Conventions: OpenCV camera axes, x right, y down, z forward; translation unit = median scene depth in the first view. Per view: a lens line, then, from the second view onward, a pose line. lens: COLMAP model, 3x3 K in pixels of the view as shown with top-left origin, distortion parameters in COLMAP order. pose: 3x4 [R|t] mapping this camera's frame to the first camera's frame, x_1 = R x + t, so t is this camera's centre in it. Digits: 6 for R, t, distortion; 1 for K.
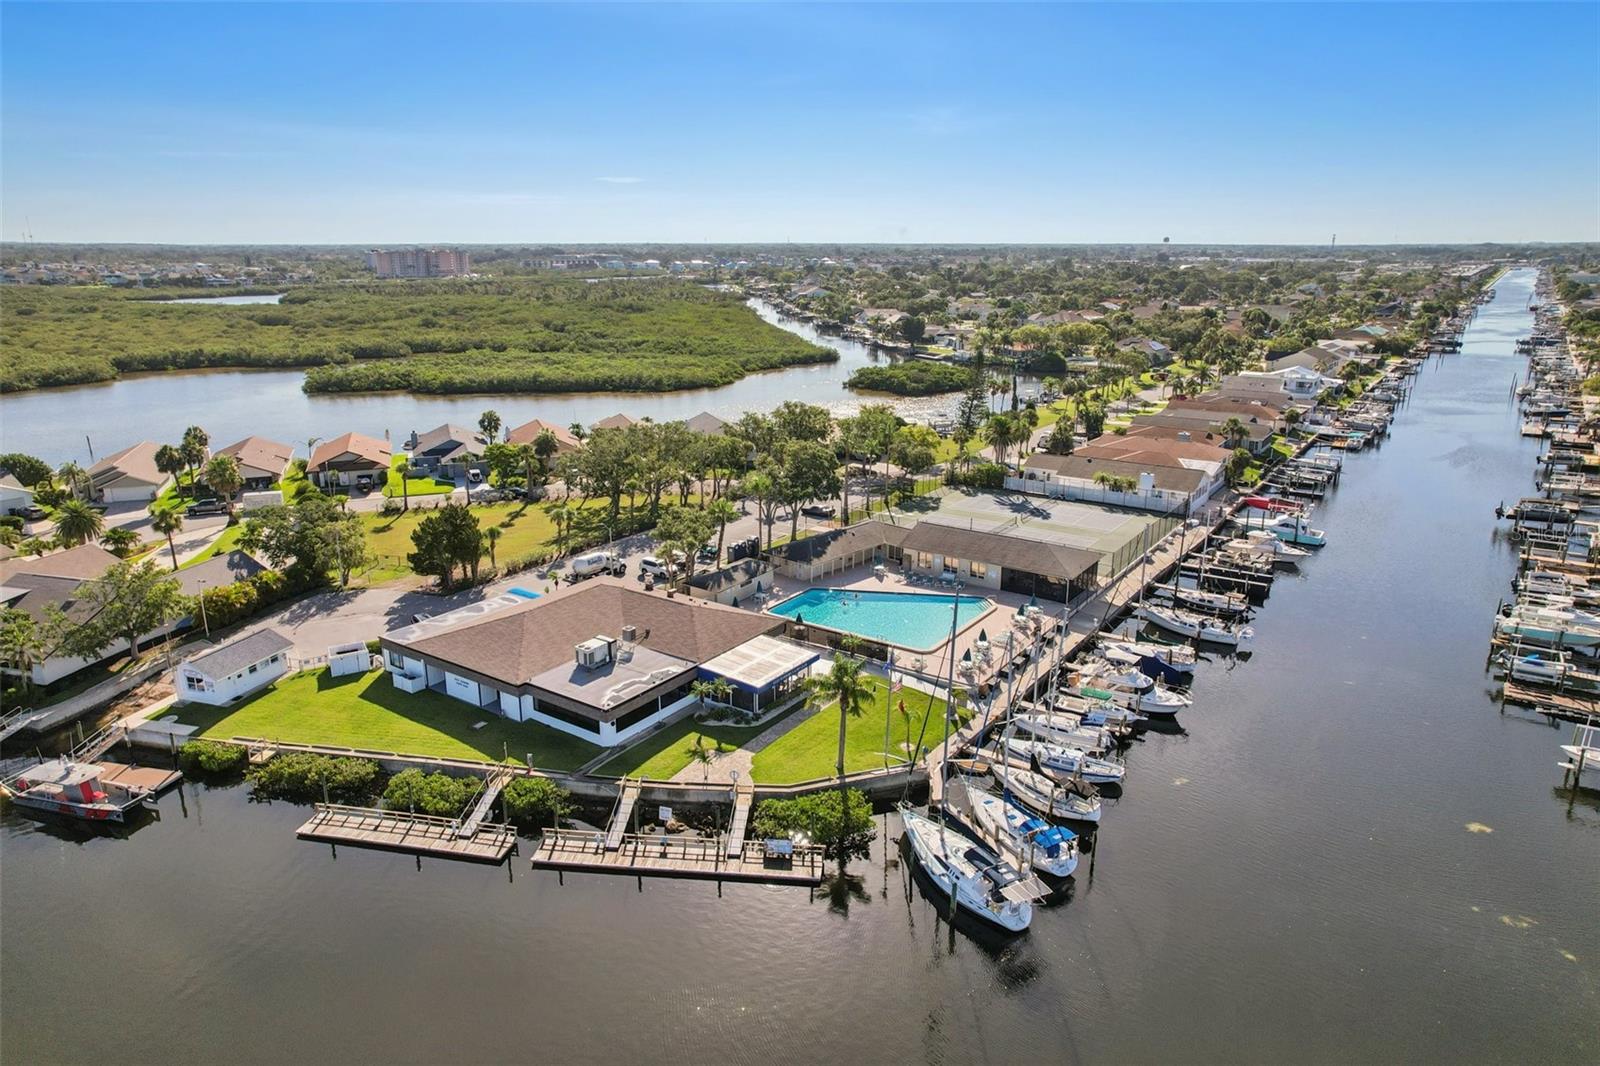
lens RADIAL K [[1033.7, 0, 800.0], [0, 1033.7, 533.0], [0, 0, 1]] dist [-0.052929, 0.086131]
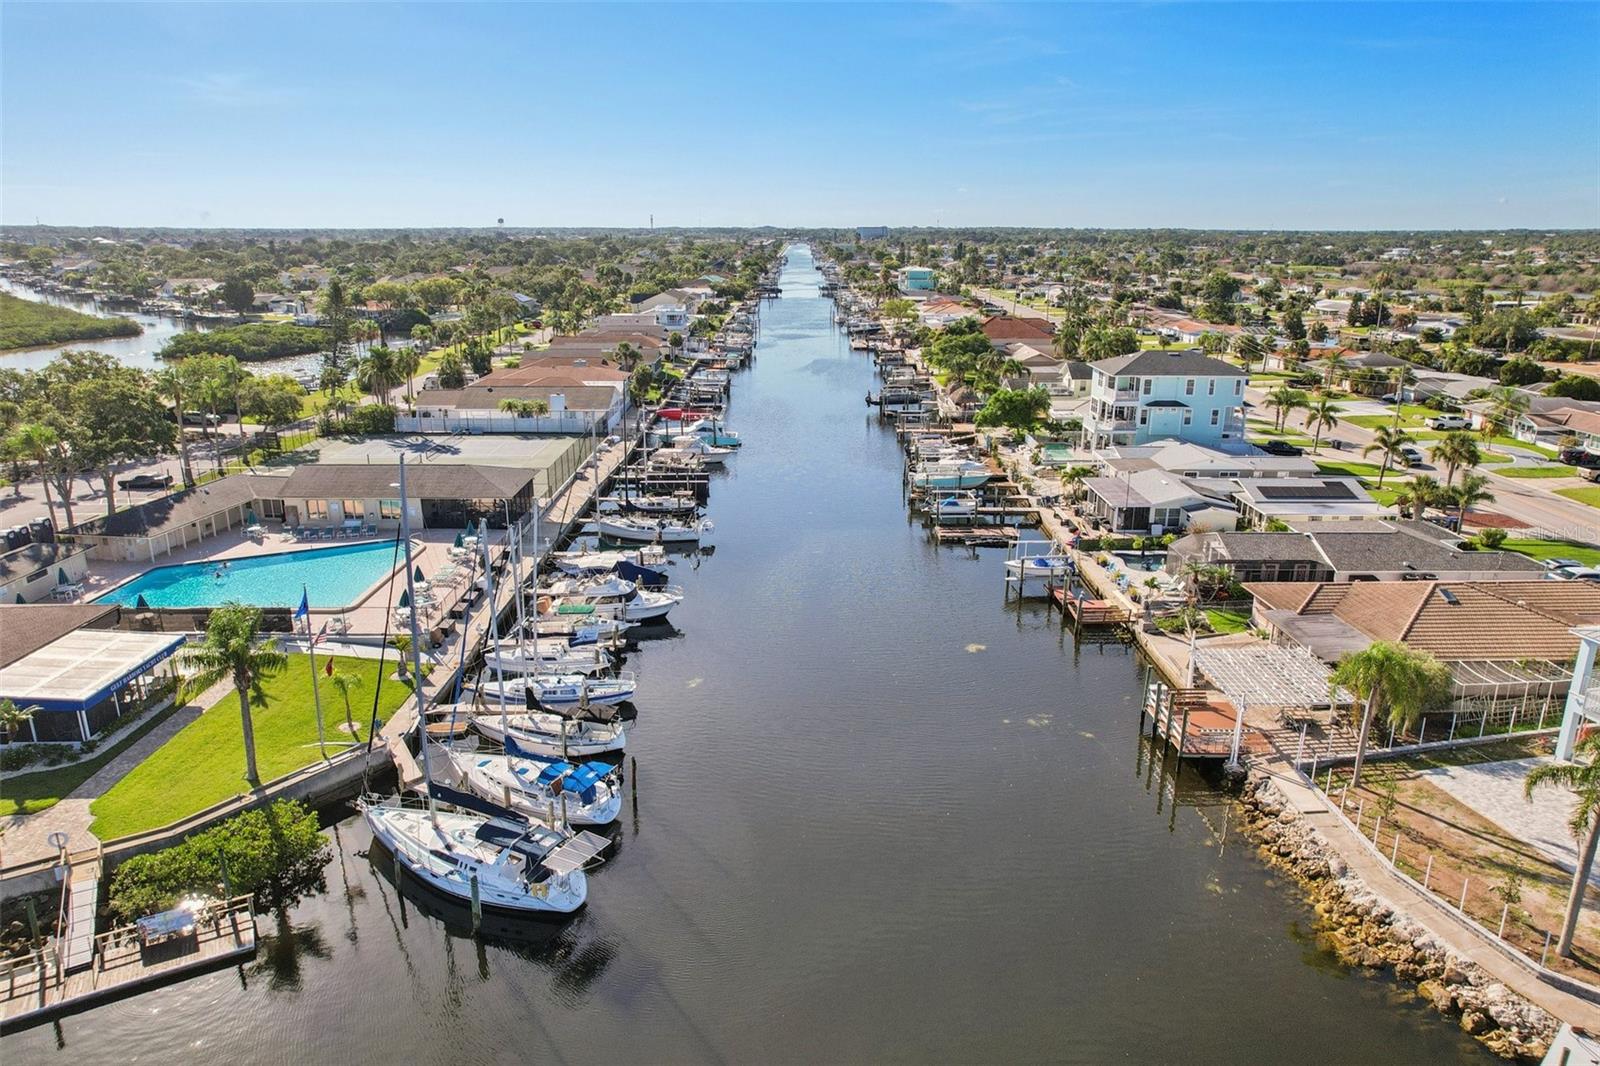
lens RADIAL K [[1033.7, 0, 800.0], [0, 1033.7, 533.0], [0, 0, 1]] dist [-0.052929, 0.086131]
pose [[0.823083, -0.160197, 0.544859, -0.004253], [0.153349, 0.986446, 0.058377, 0.057045], [-0.546826, 0.035505, 0.836493, 0.158862]]
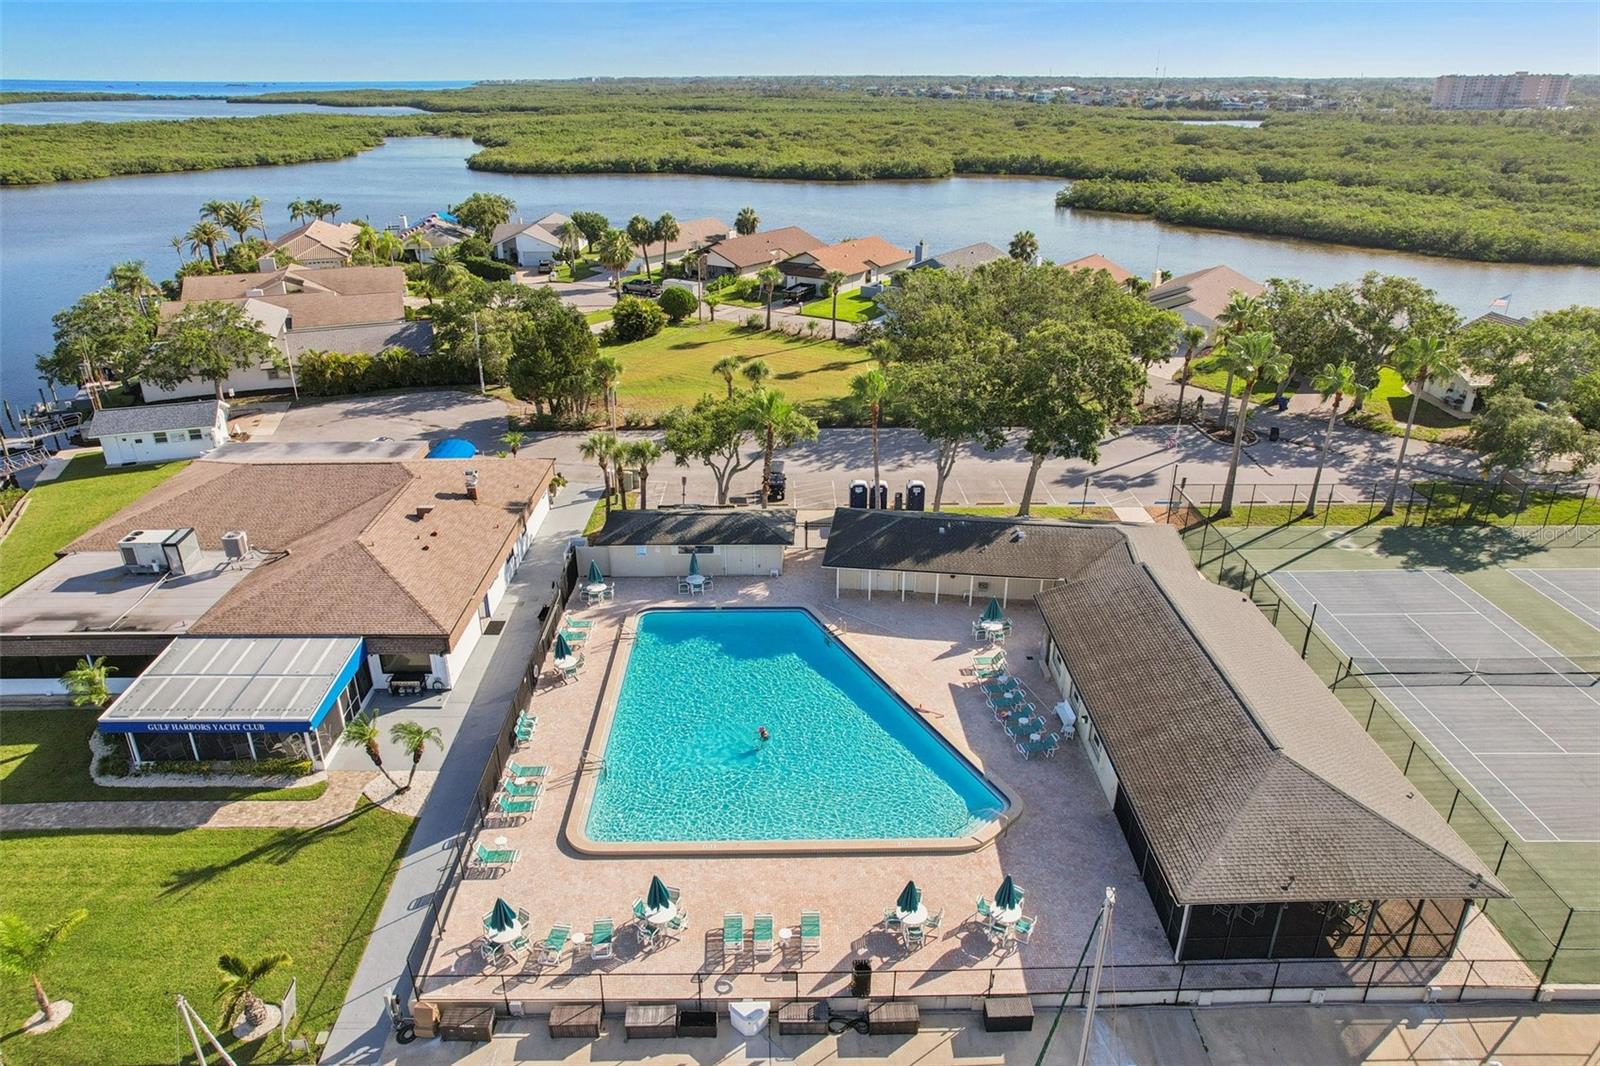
lens RADIAL K [[1036.1, 0, 800.0], [0, 1036.1, 533.0], [0, 0, 1]] dist [-0.065376, 0.051430]
pose [[0.574716, 0.330244, -0.748759, 0.369533], [-0.217537, 0.943691, 0.249247, -0.103918], [0.788910, 0.019637, 0.614195, 0.689326]]
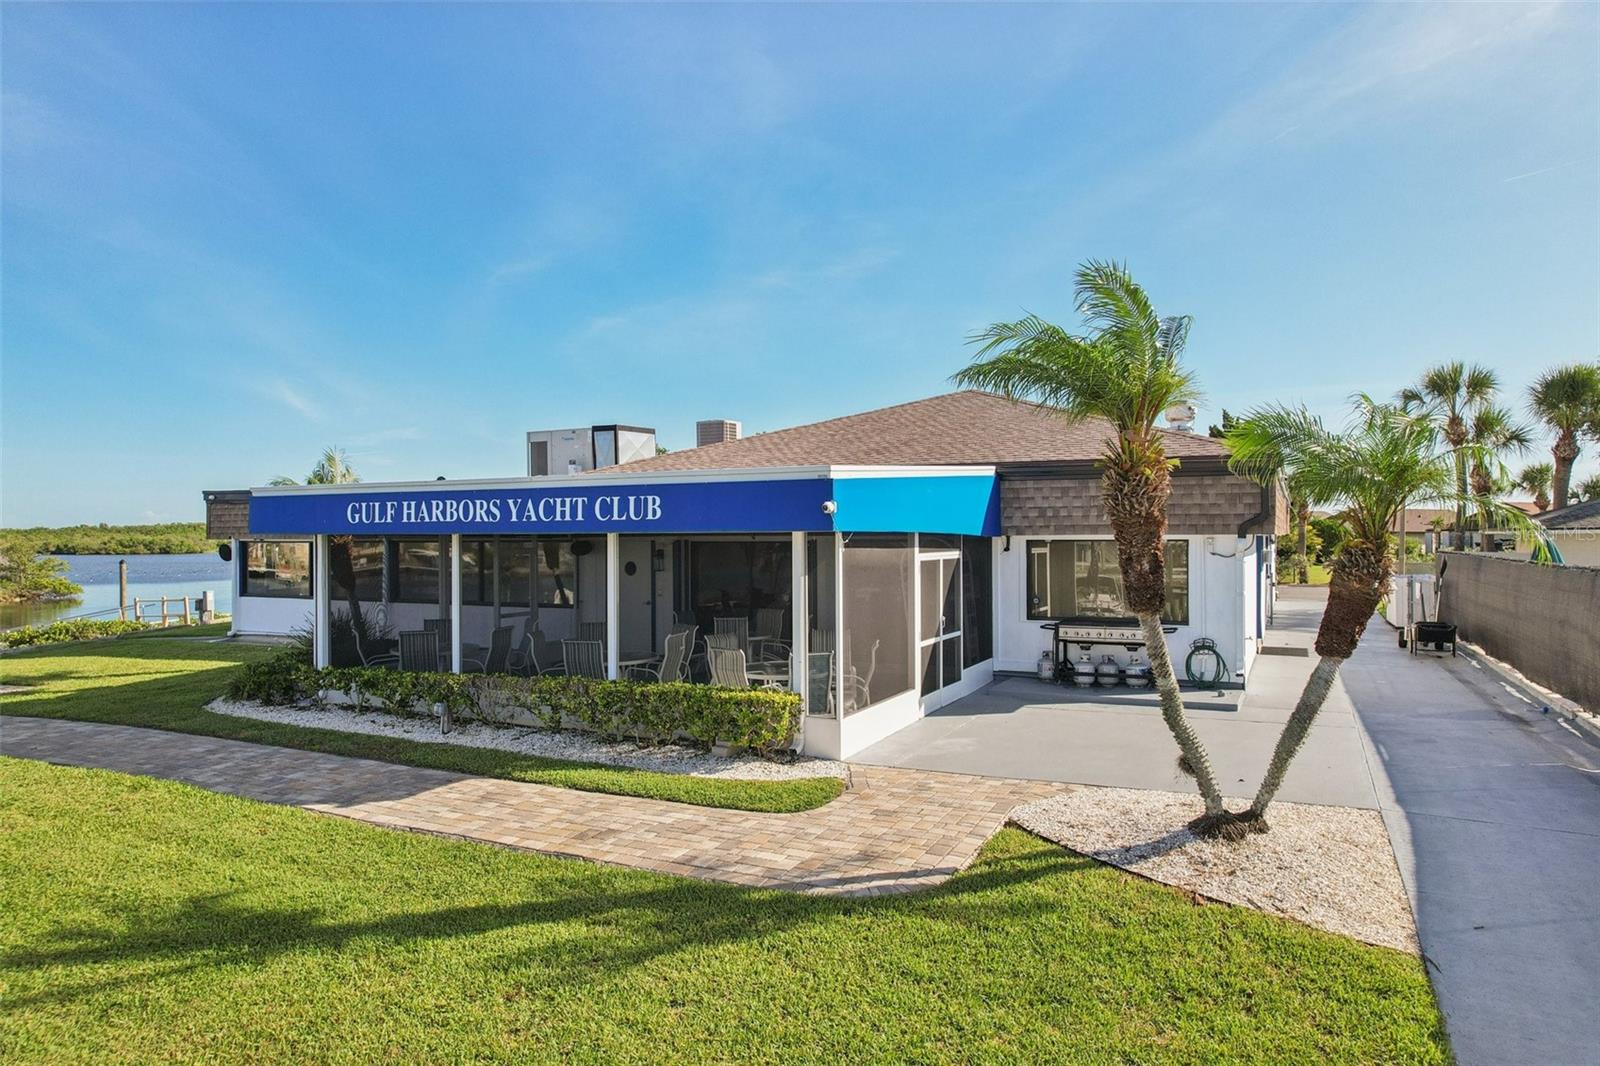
lens RADIAL K [[1033.7, 0, 800.0], [0, 1033.7, 533.0], [0, 0, 1]] dist [-0.052929, 0.086131]
pose [[0.140224, -0.002208, -0.990117, 0.103437], [-0.254783, 0.966242, -0.038238, 0.098351], [0.956777, 0.257627, 0.134928, 0.764102]]
